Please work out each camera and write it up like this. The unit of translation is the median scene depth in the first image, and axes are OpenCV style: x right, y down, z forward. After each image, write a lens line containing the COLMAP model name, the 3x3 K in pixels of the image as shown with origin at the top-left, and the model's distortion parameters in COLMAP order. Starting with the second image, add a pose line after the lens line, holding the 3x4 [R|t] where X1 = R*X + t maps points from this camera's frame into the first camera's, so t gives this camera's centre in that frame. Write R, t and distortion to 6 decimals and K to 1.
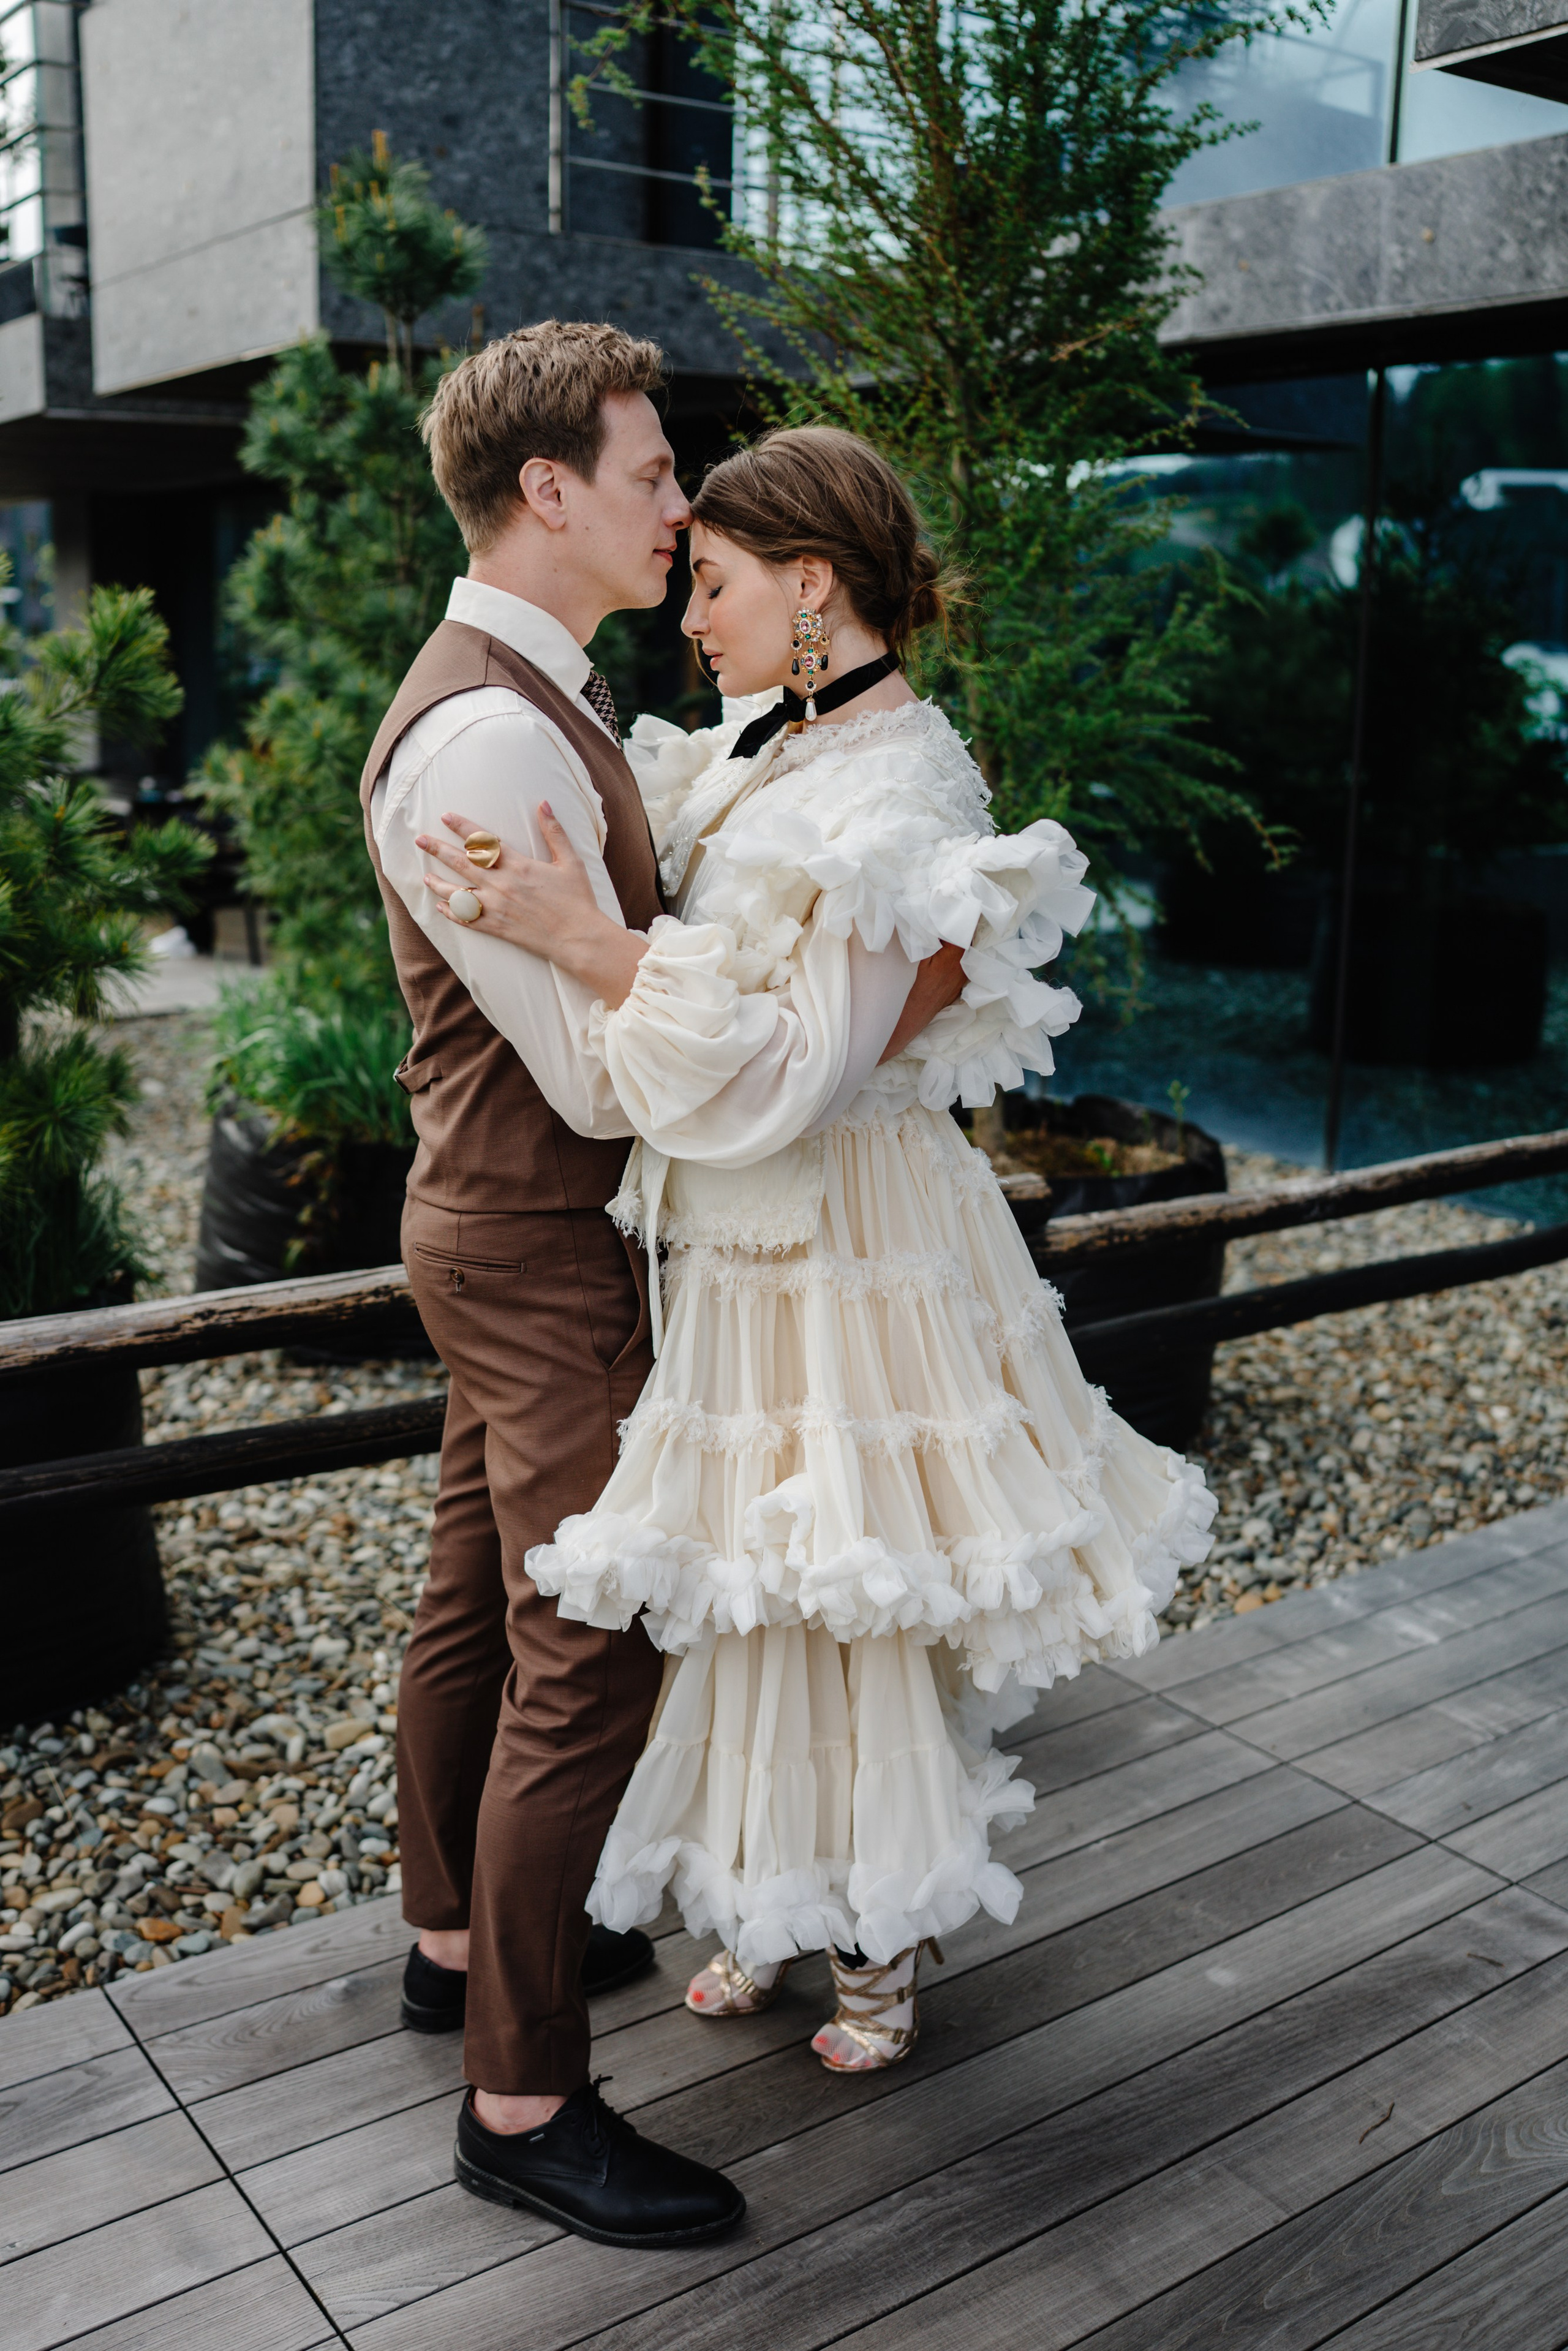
lens RADIAL K [[2233.3, 0, 774.1], [0, 2233.3, 1171.1], [0, 0, 1]] dist [-0.187739, 0.228367]
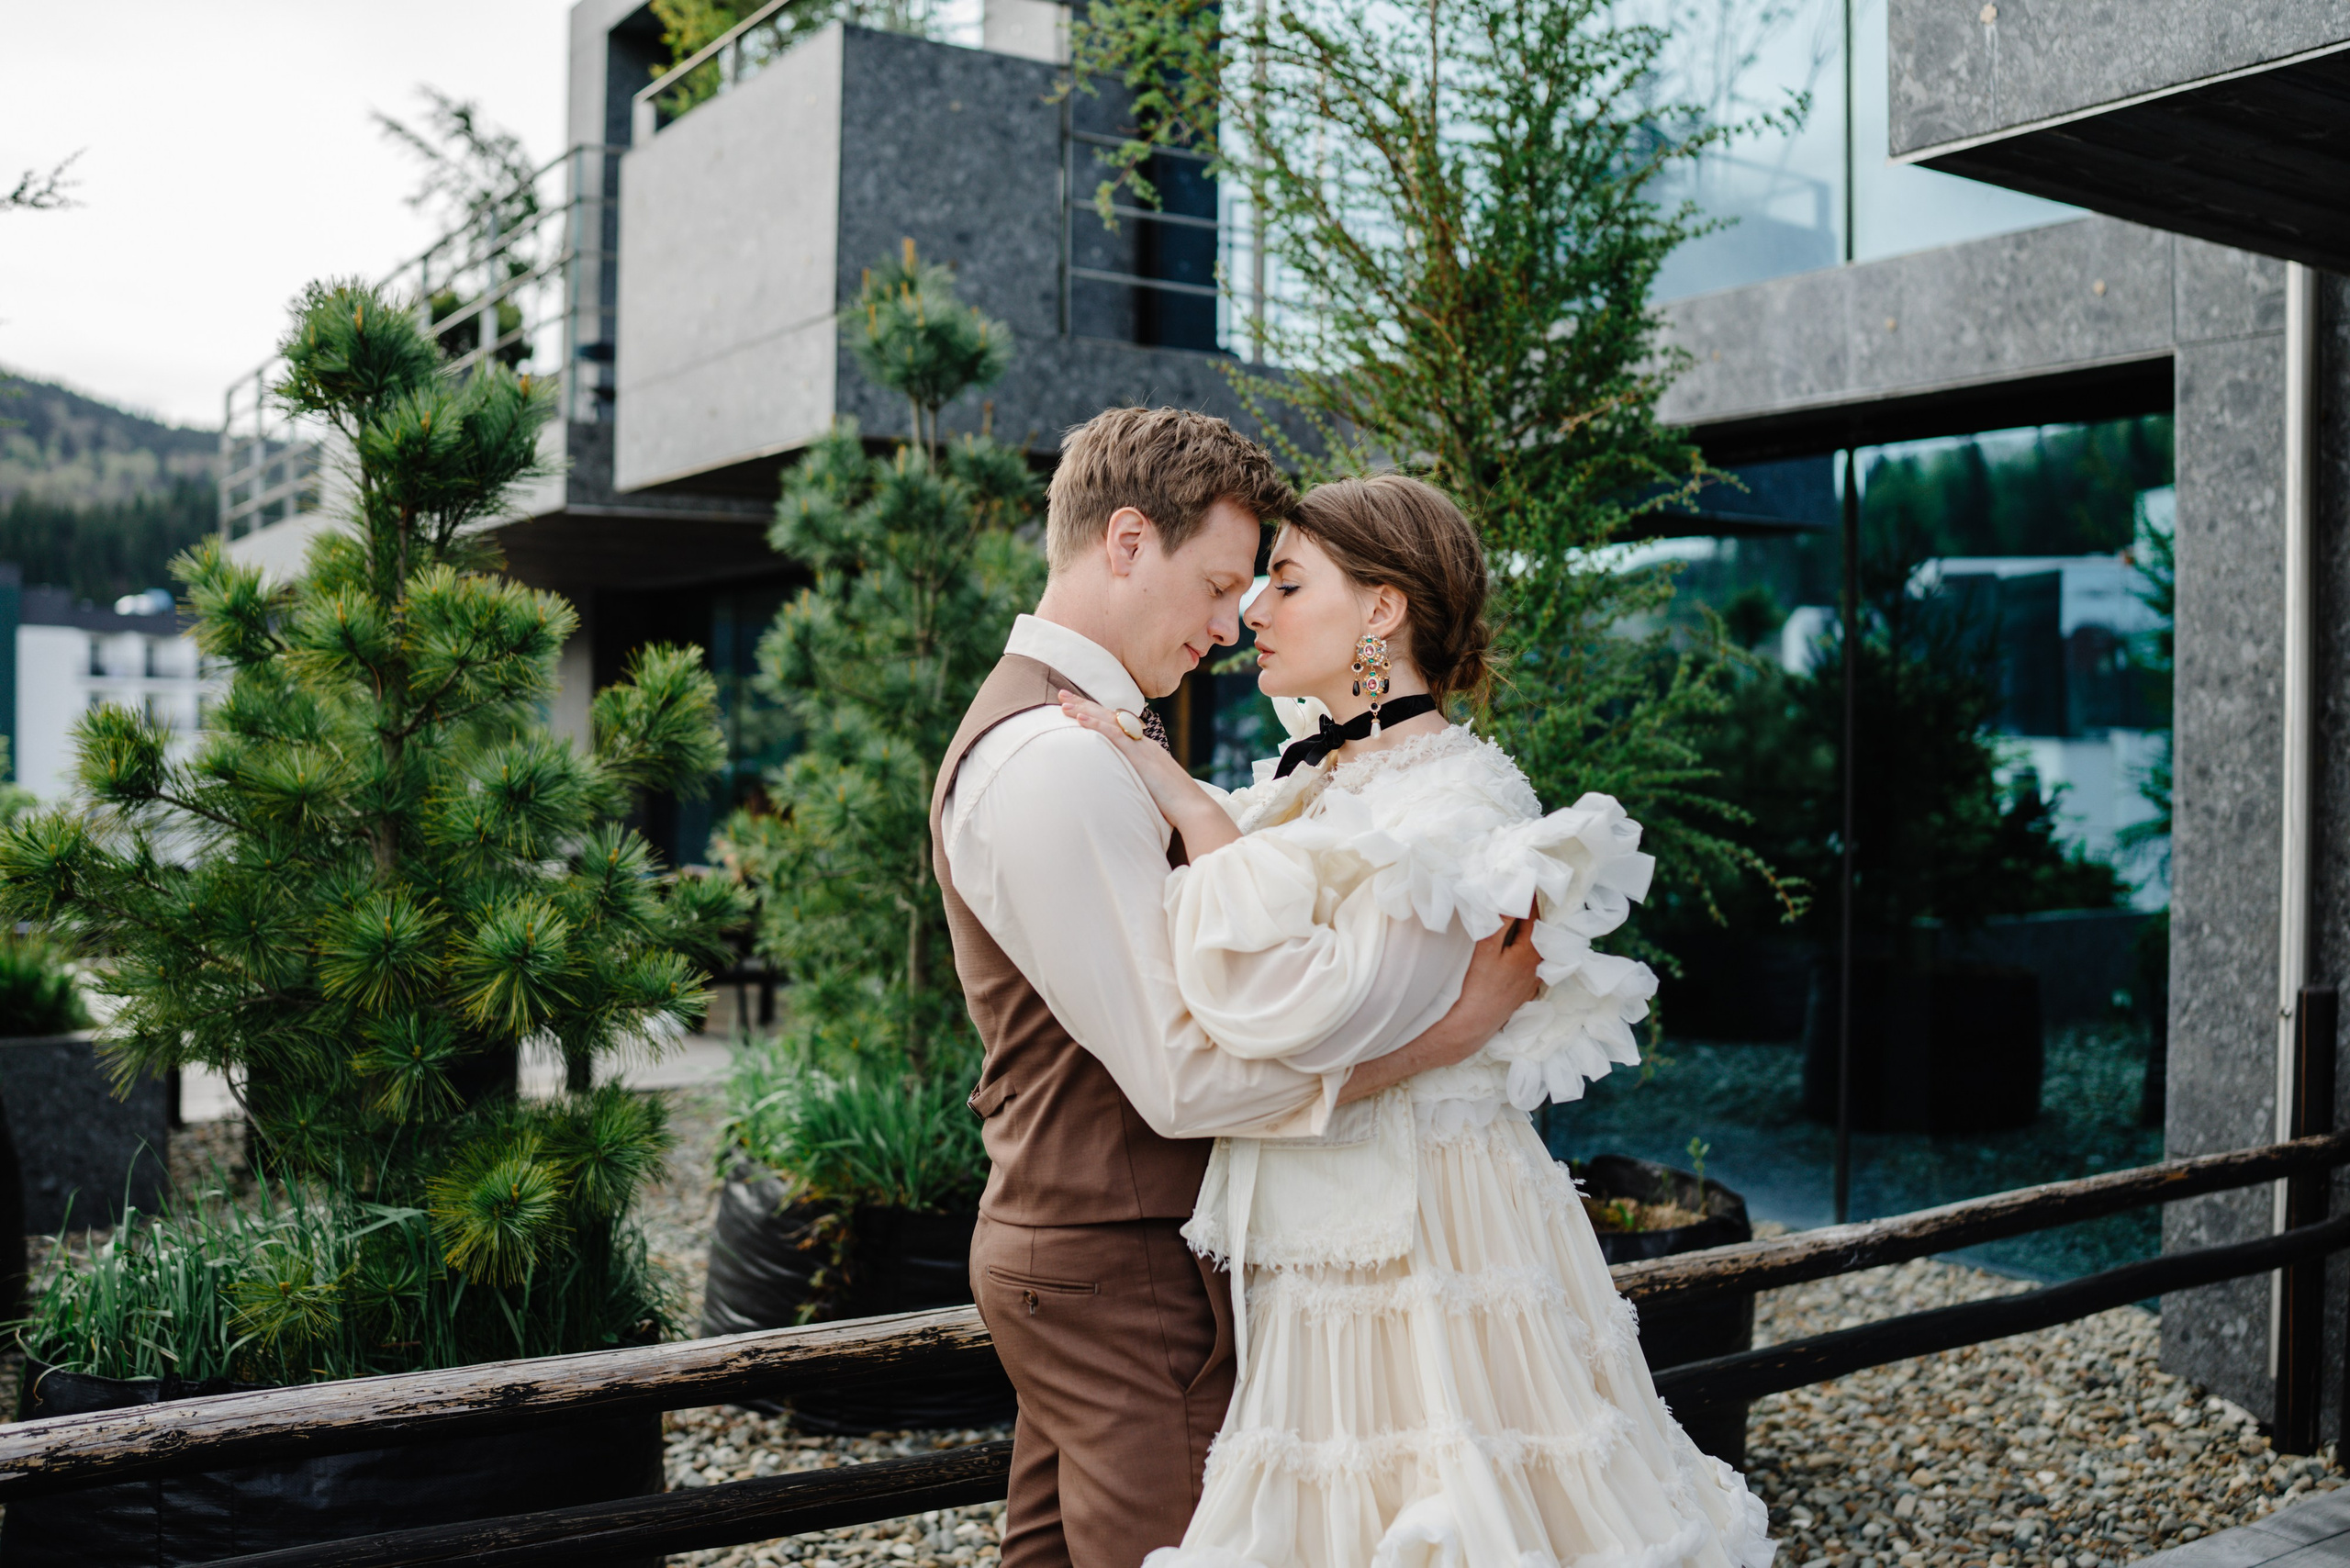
lens RADIAL K [[2228.3, 0, 1176.0], [0, 2228.3, 770.7], [0, 0, 1]] dist [-0.190098, 0.225683]
pose [[0.999565, -0.009035, -0.028072, -0.026737], [0.002624, 0.975384, -0.220496, 0.018526], [0.029374, 0.220327, 0.974984, -0.001071]]
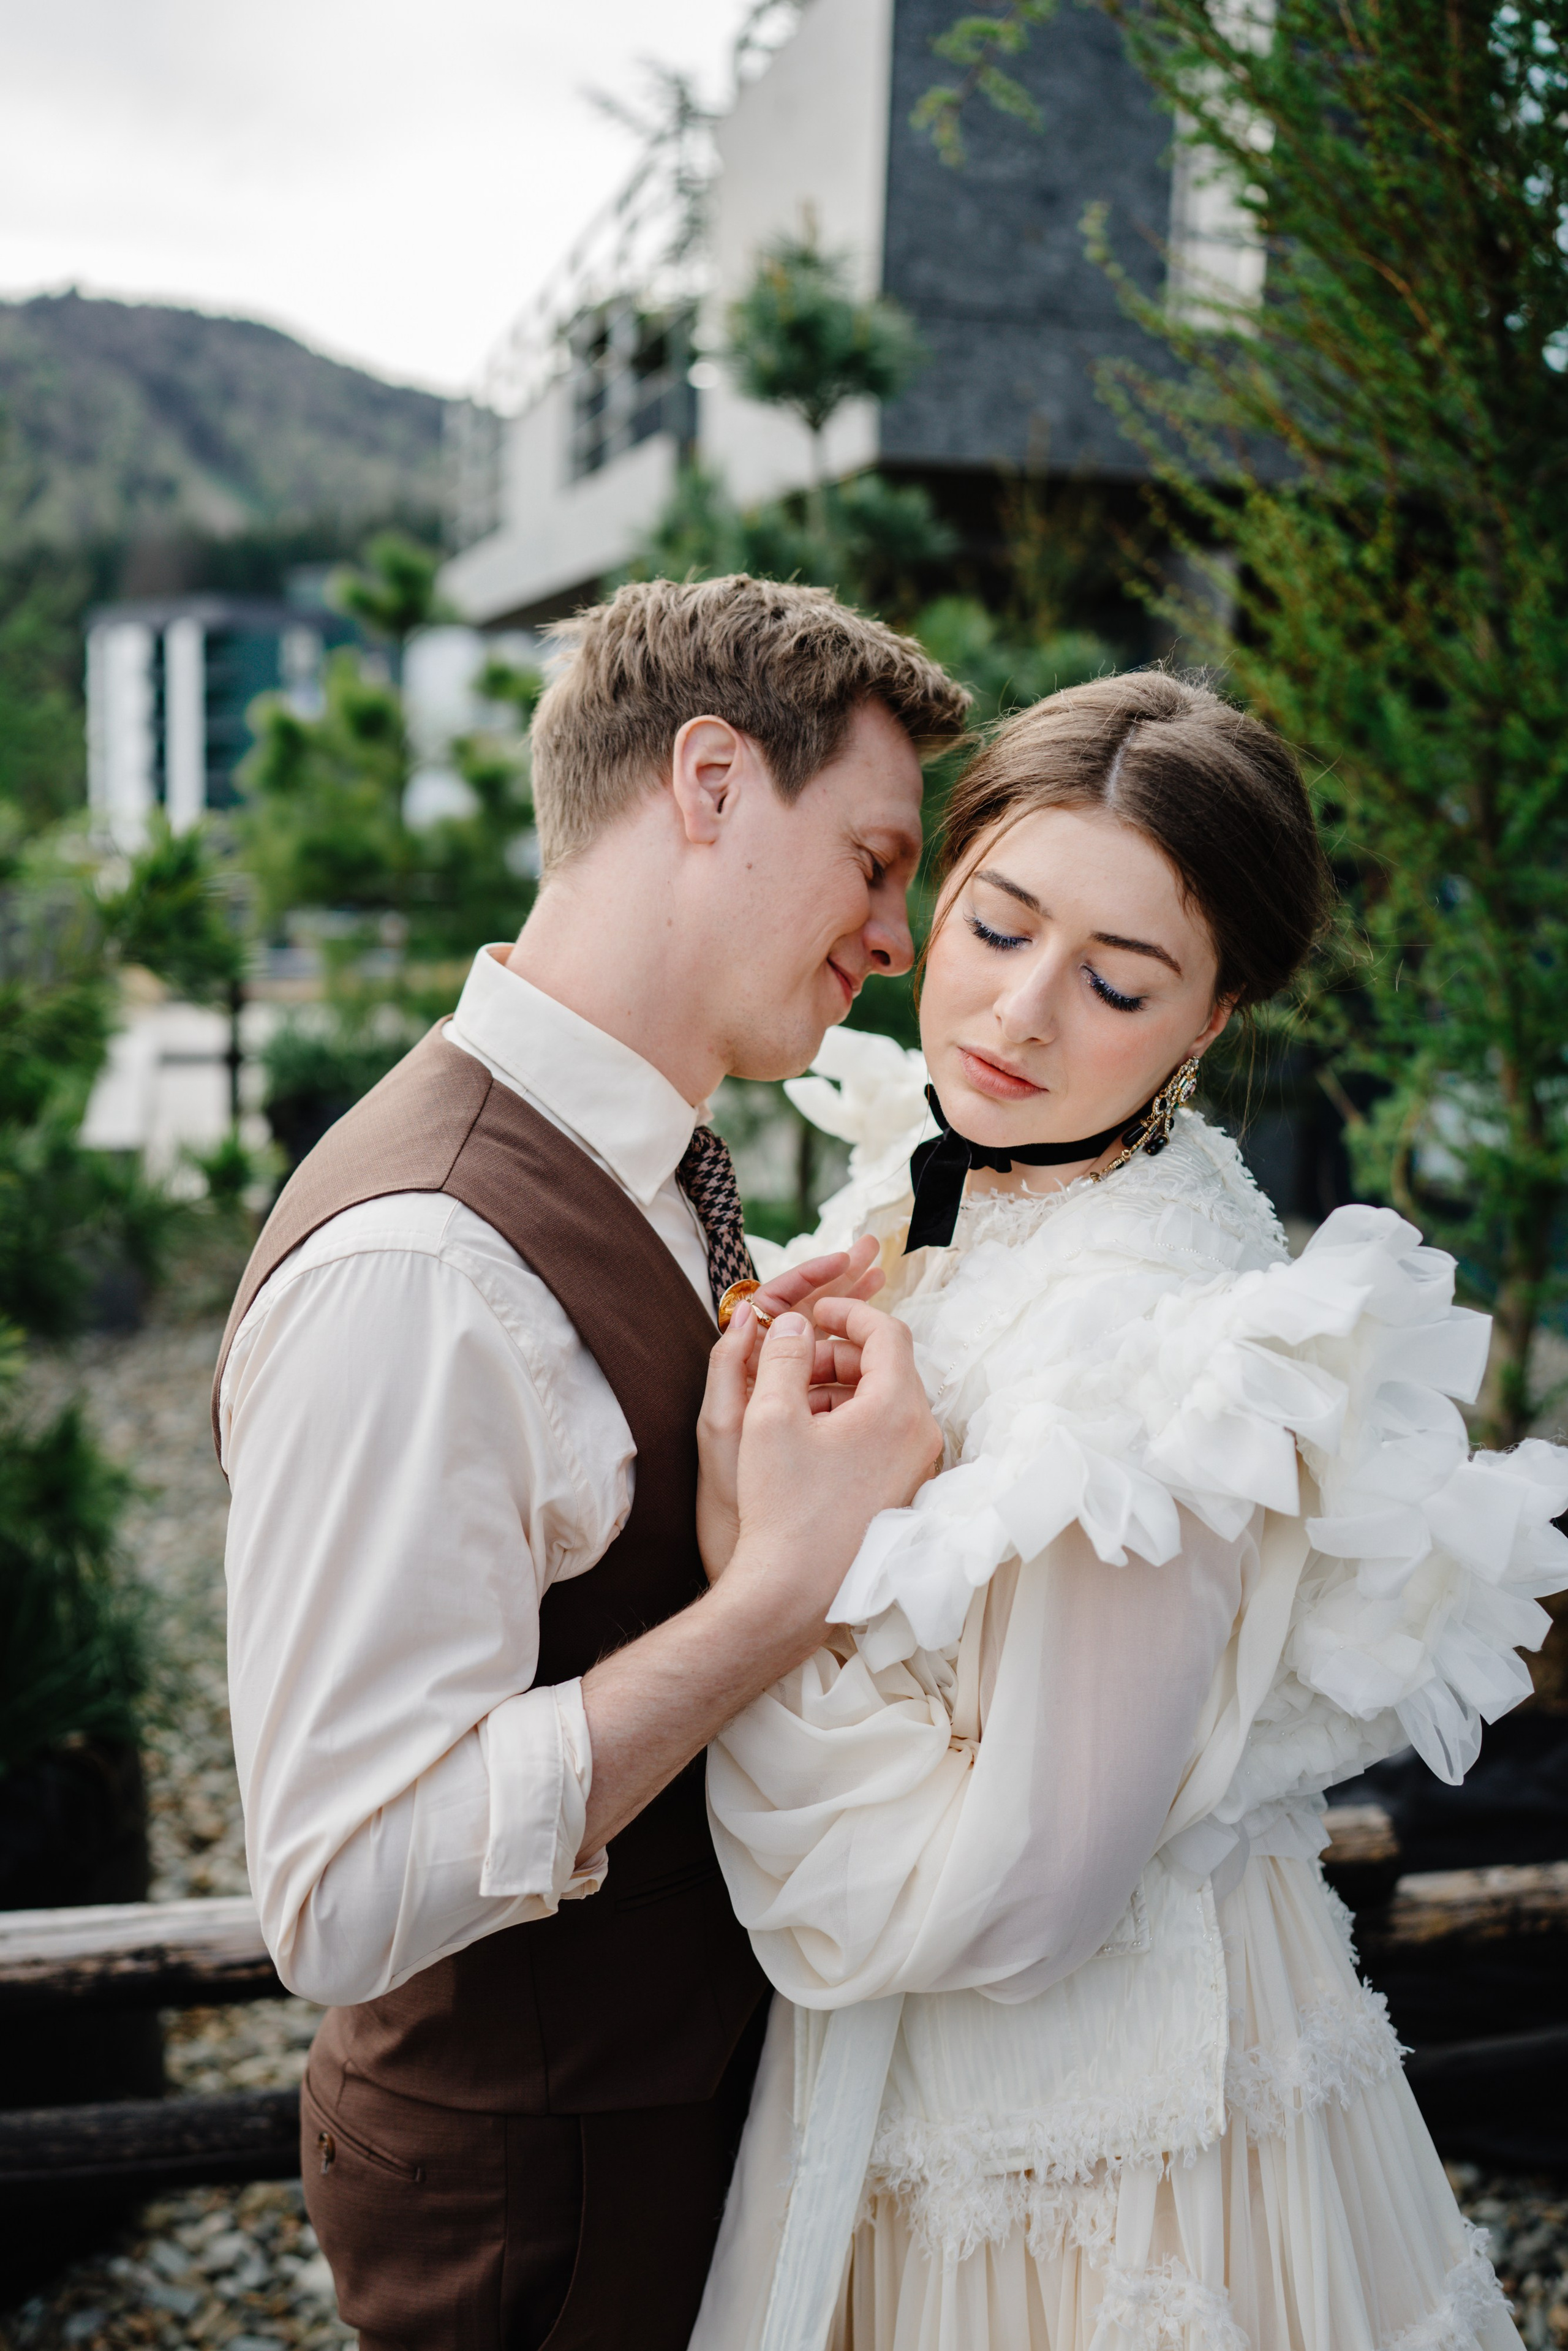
lens RADIAL K [[2252.3, 0, 774.8], [0, 2252.3, 1187.3], [0, 0, 1]] dist [-0.183203, 0.256146]
pose [[0.930665, 0.080346, -0.356942, 0.143658], [-0.096609, 0.994930, -0.027938, -0.118717], [0.352888, 0.060484, 0.933709, 0.323783]]
